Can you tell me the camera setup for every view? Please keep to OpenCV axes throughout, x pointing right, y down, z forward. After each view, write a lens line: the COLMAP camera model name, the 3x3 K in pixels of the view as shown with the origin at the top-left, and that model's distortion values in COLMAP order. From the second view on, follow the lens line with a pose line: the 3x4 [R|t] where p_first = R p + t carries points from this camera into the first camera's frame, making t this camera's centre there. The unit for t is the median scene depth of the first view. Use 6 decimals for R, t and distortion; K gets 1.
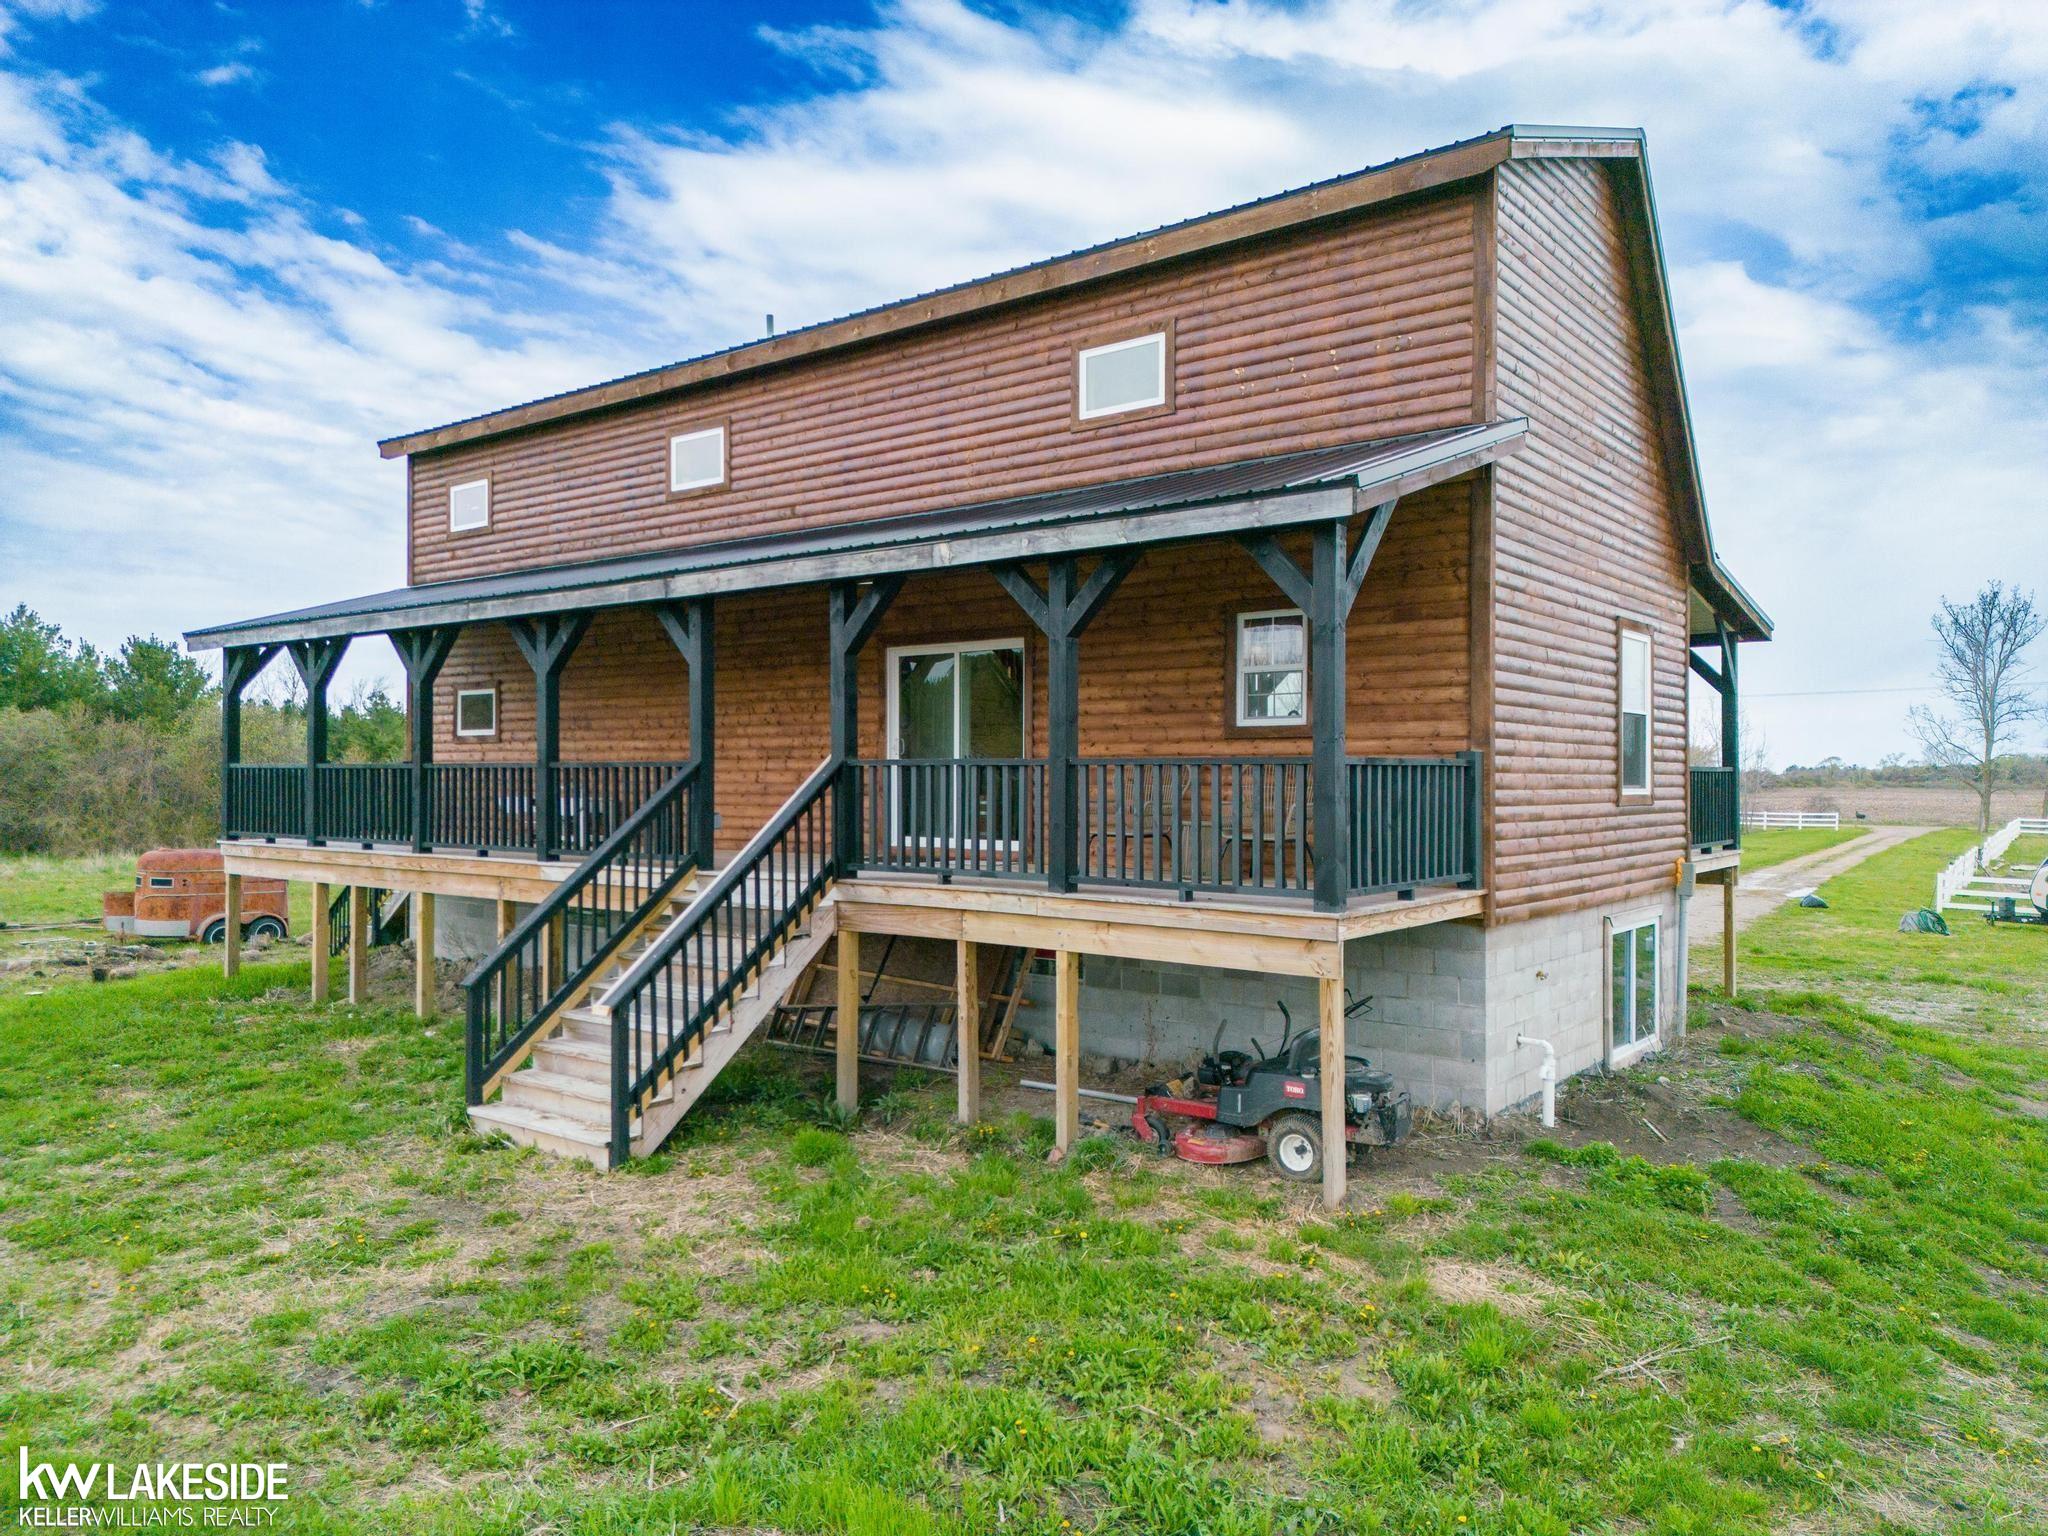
lens RADIAL K [[1437.0, 0, 1024.2], [0, 1437.0, 774.7], [0, 0, 1]] dist [0.055597, -0.016712]
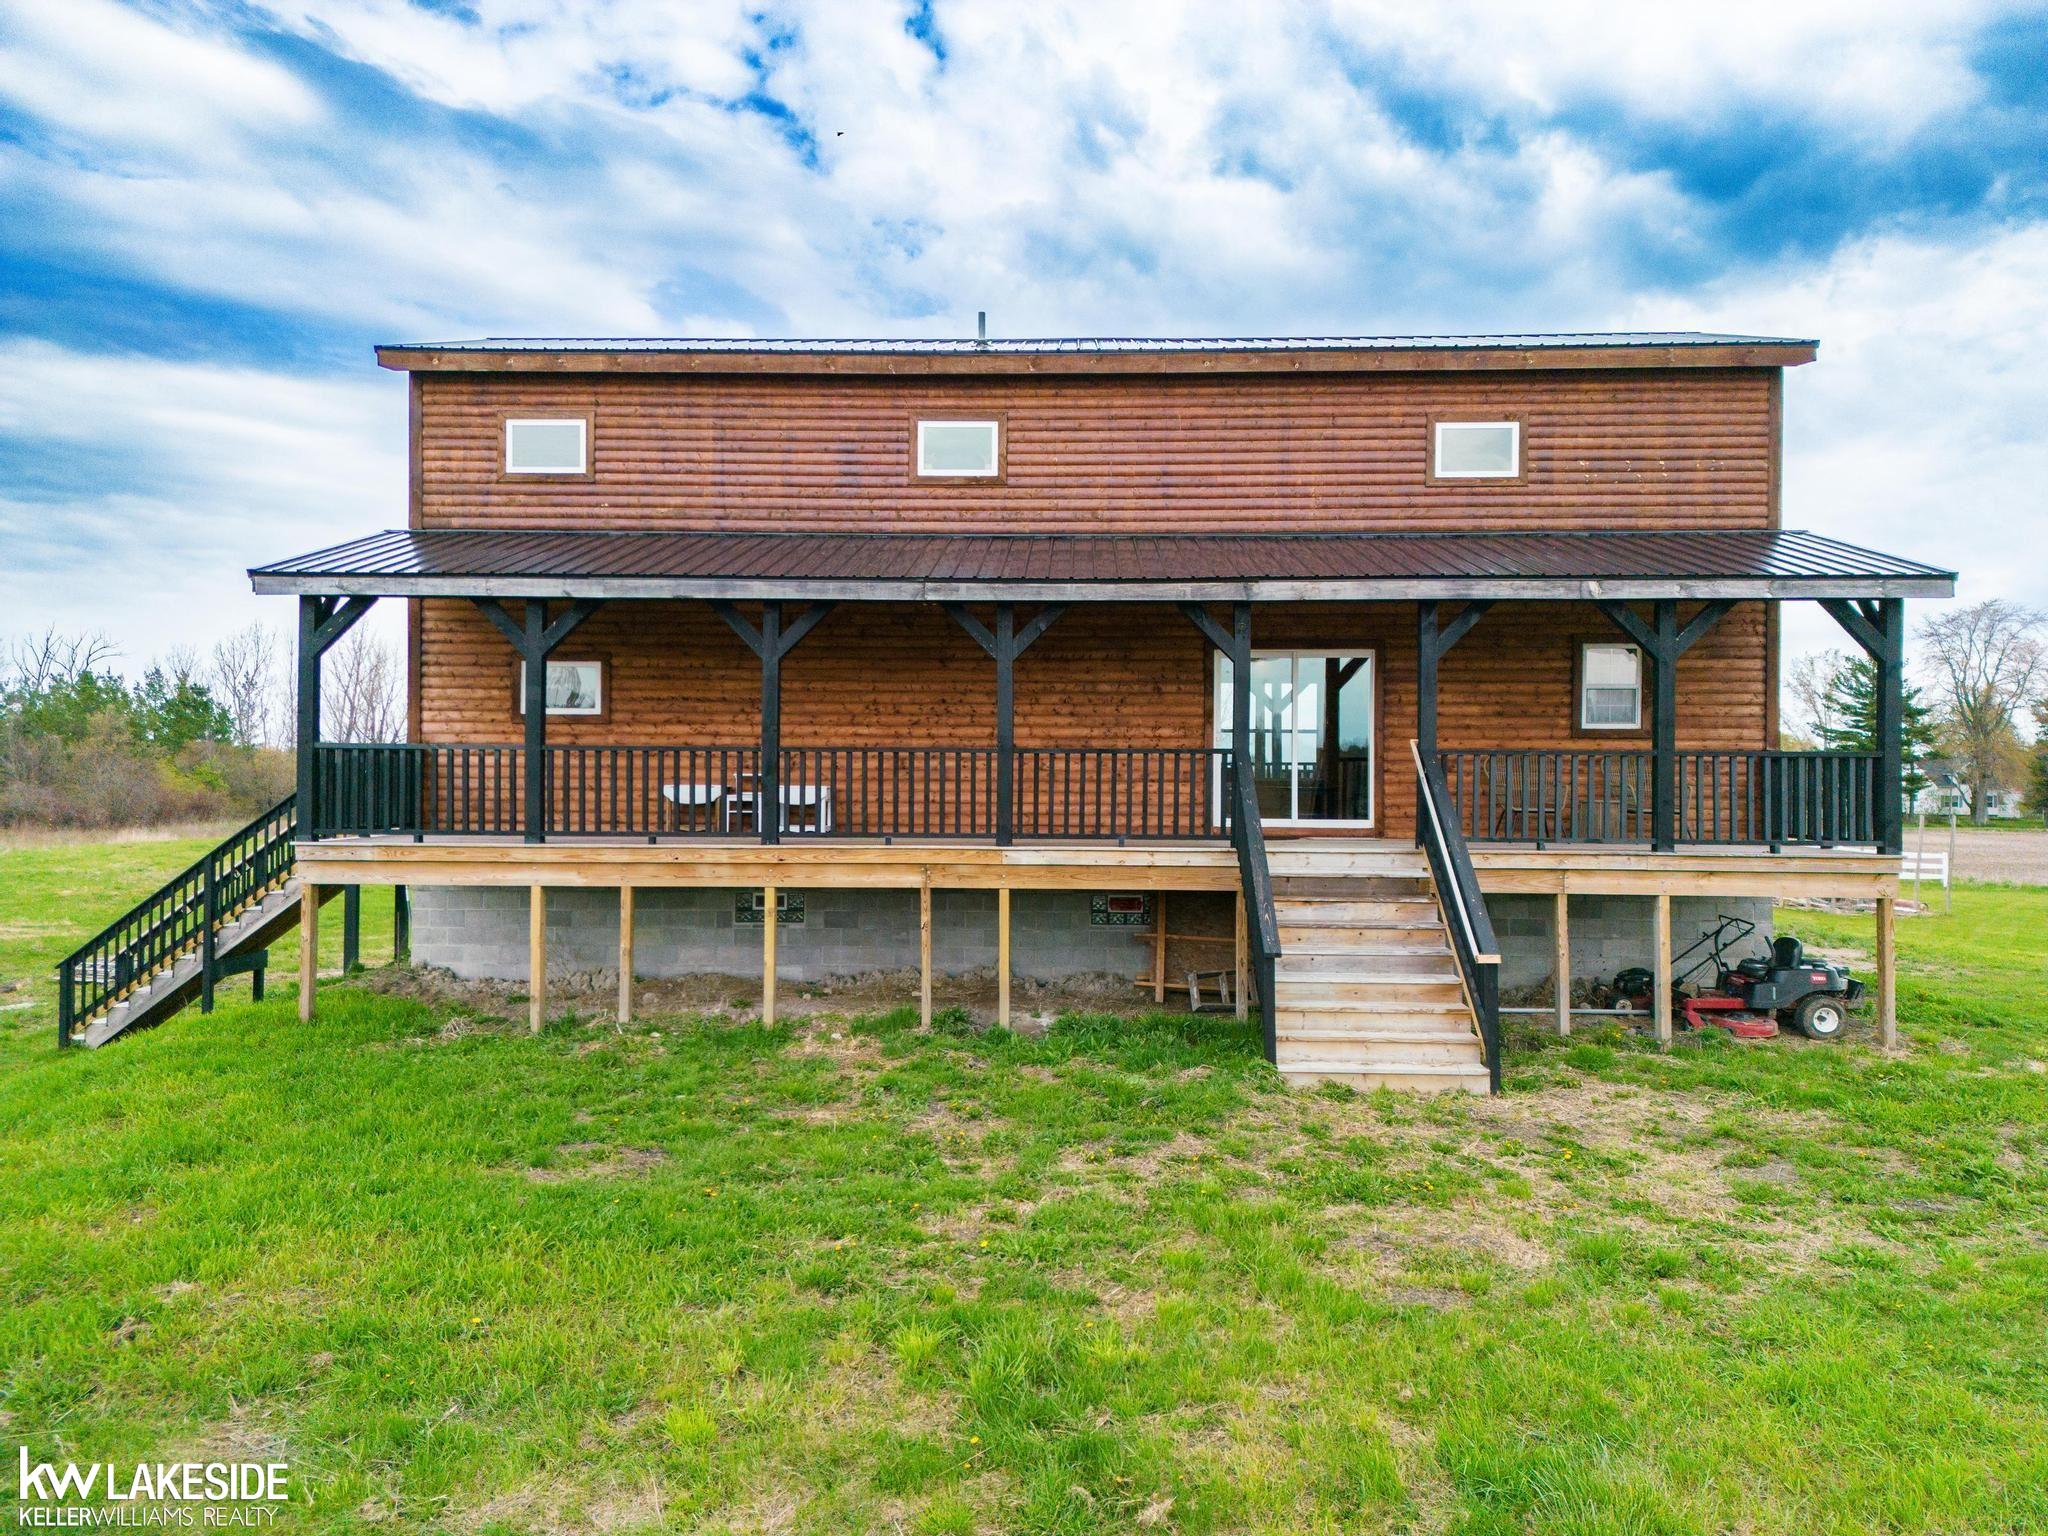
lens RADIAL K [[1437.0, 0, 1018.1], [0, 1437.0, 767.8], [0, 0, 1]] dist [0.055597, -0.016712]
pose [[0.804328, 0.006939, 0.594145, -1.008244], [-0.004996, 0.999975, -0.004916, 0.011358], [-0.594164, 0.000985, 0.804343, 0.217824]]
